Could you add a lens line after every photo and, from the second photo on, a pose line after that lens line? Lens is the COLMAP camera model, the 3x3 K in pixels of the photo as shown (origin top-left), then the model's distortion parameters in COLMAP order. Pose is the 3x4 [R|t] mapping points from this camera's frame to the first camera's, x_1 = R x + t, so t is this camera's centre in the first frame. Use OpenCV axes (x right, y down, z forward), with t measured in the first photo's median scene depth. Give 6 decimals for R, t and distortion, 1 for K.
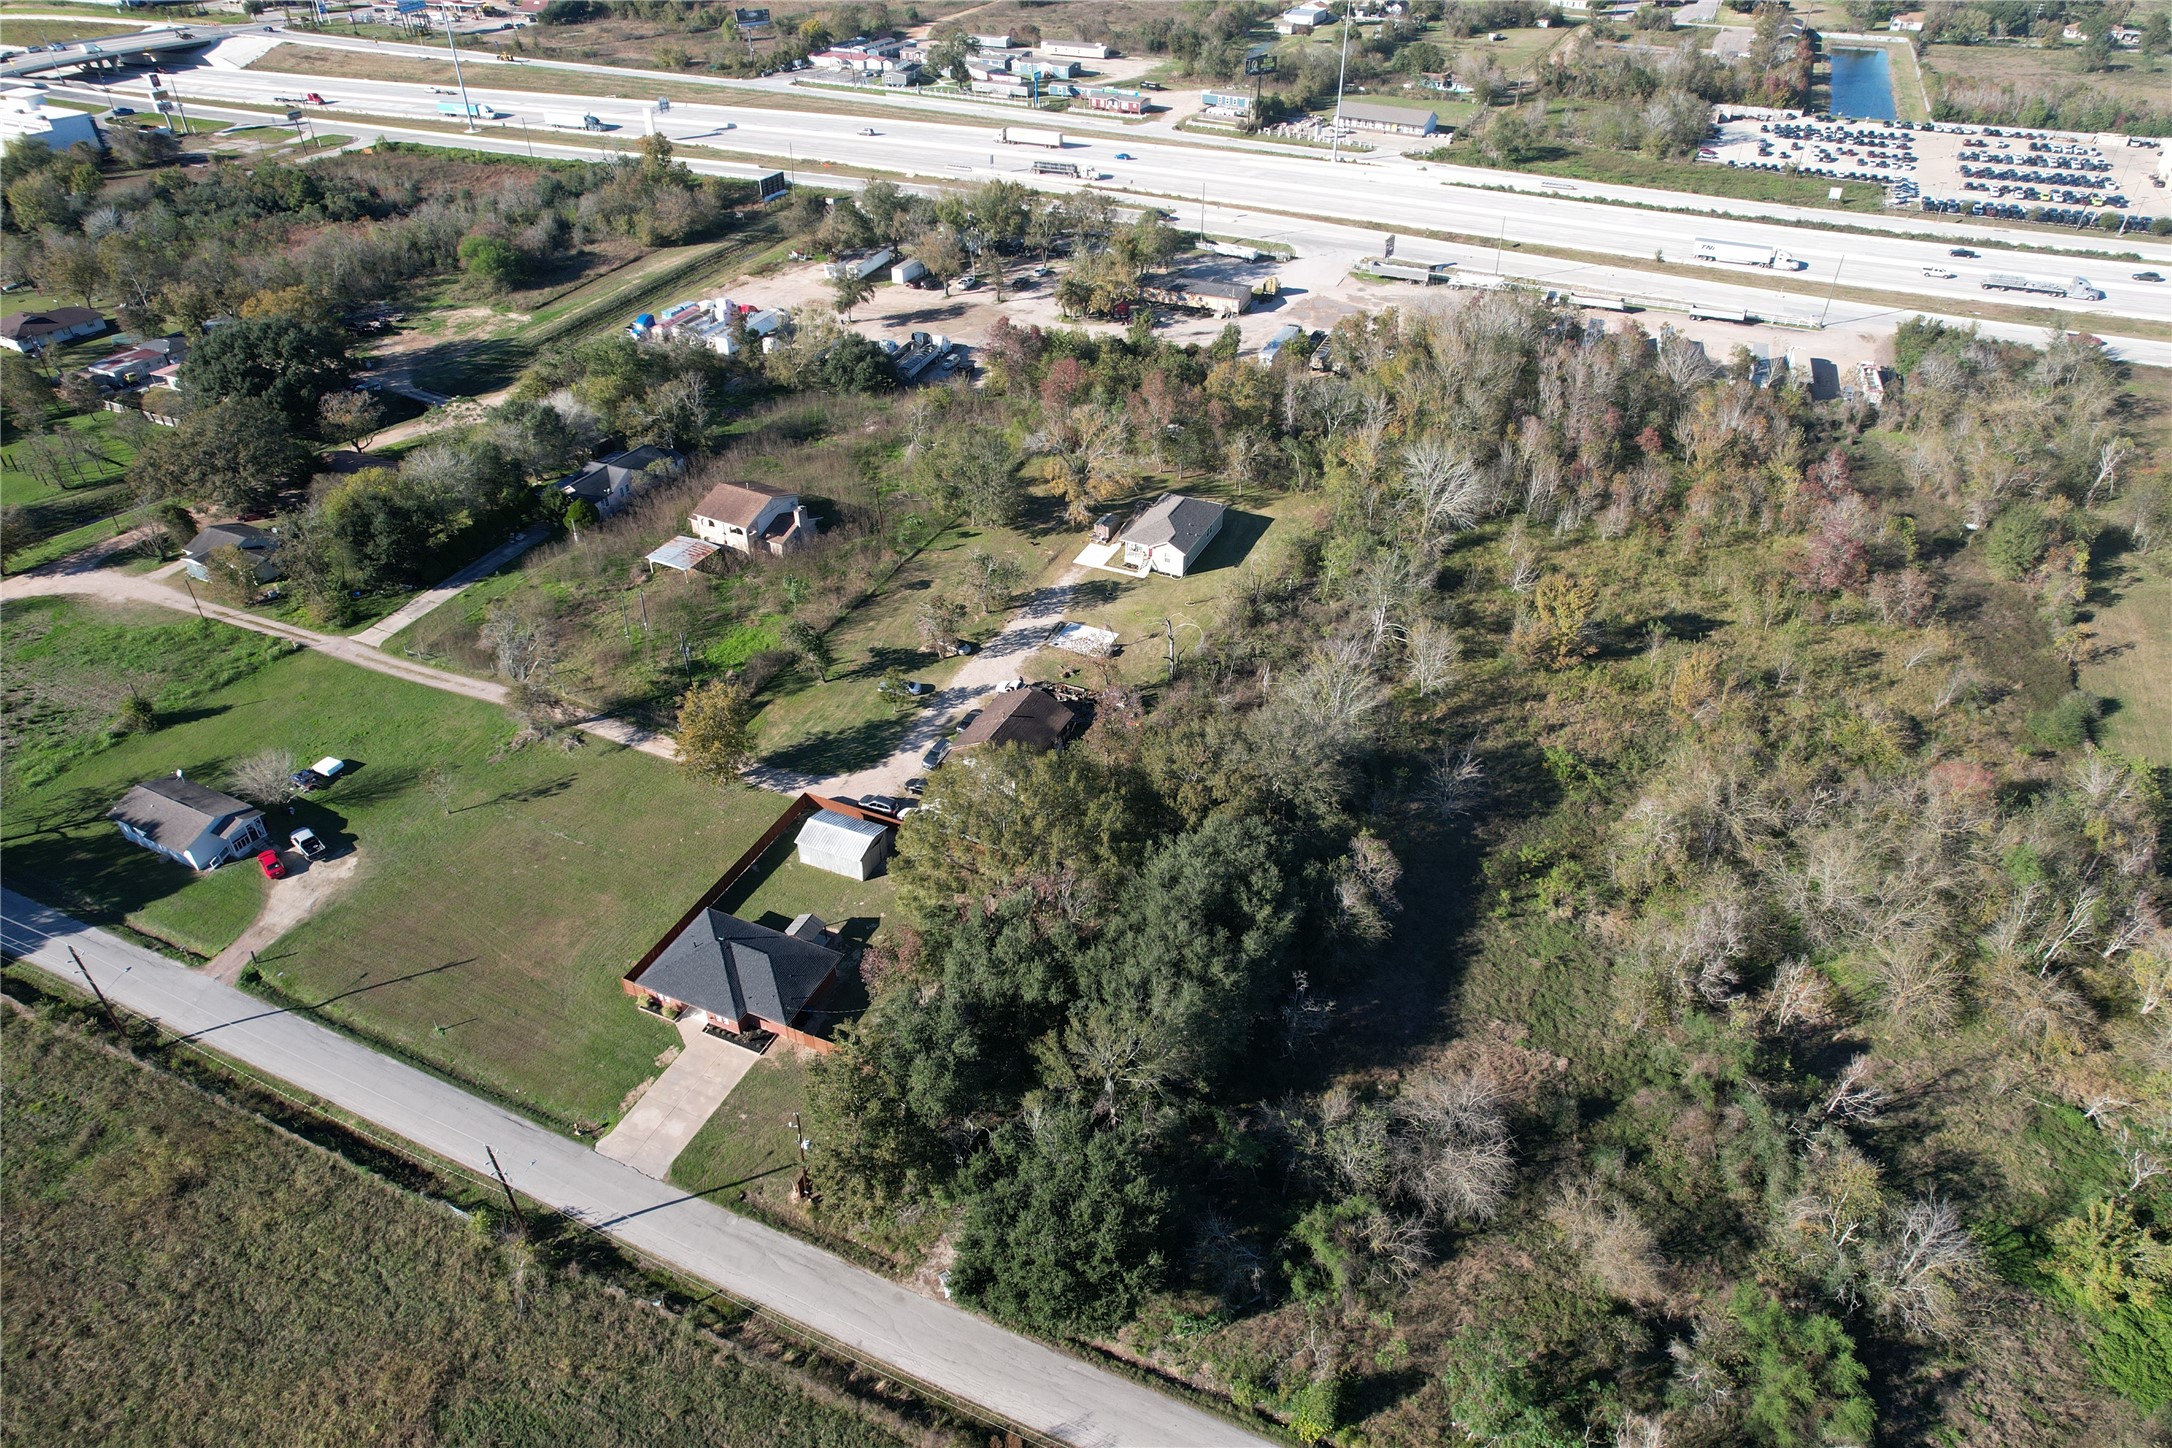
lens RADIAL K [[1385.2, 0, 1092.3], [0, 1385.2, 725.8], [0, 0, 1]] dist [-0.078305, 0.070098]
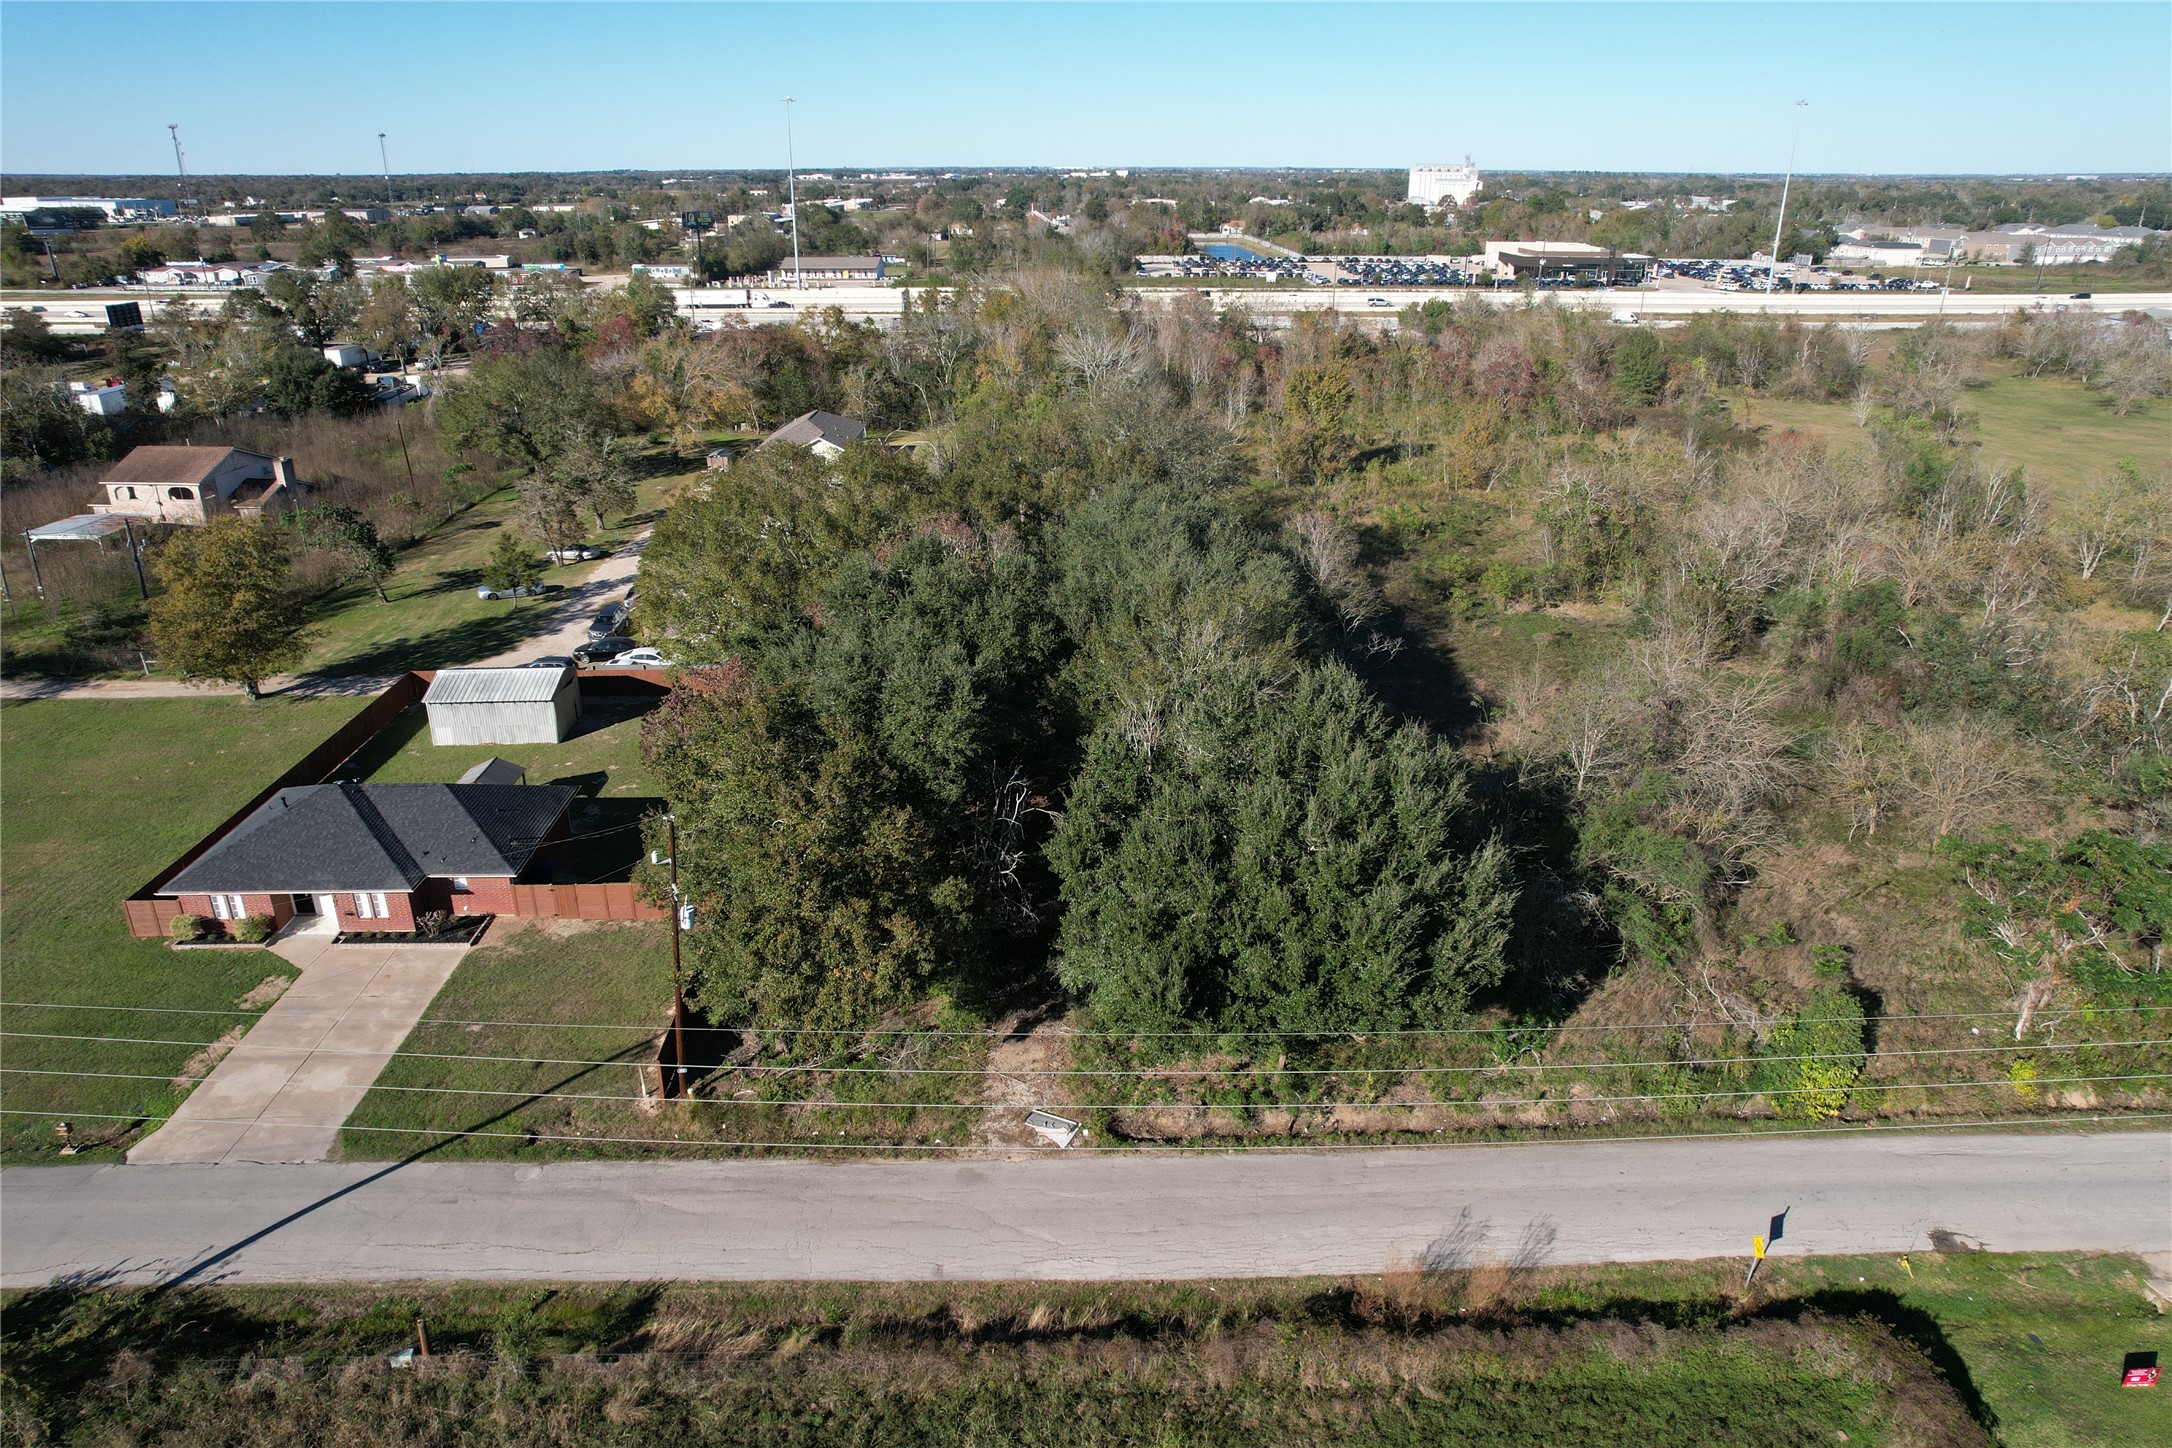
lens RADIAL K [[1385.2, 0, 1092.3], [0, 1385.2, 725.8], [0, 0, 1]] dist [-0.078305, 0.070098]
pose [[0.902359, -0.165575, 0.397911, -0.136518], [0.252515, 0.951306, -0.176788, 0.189890], [-0.349263, 0.260005, 0.900229, 0.275499]]
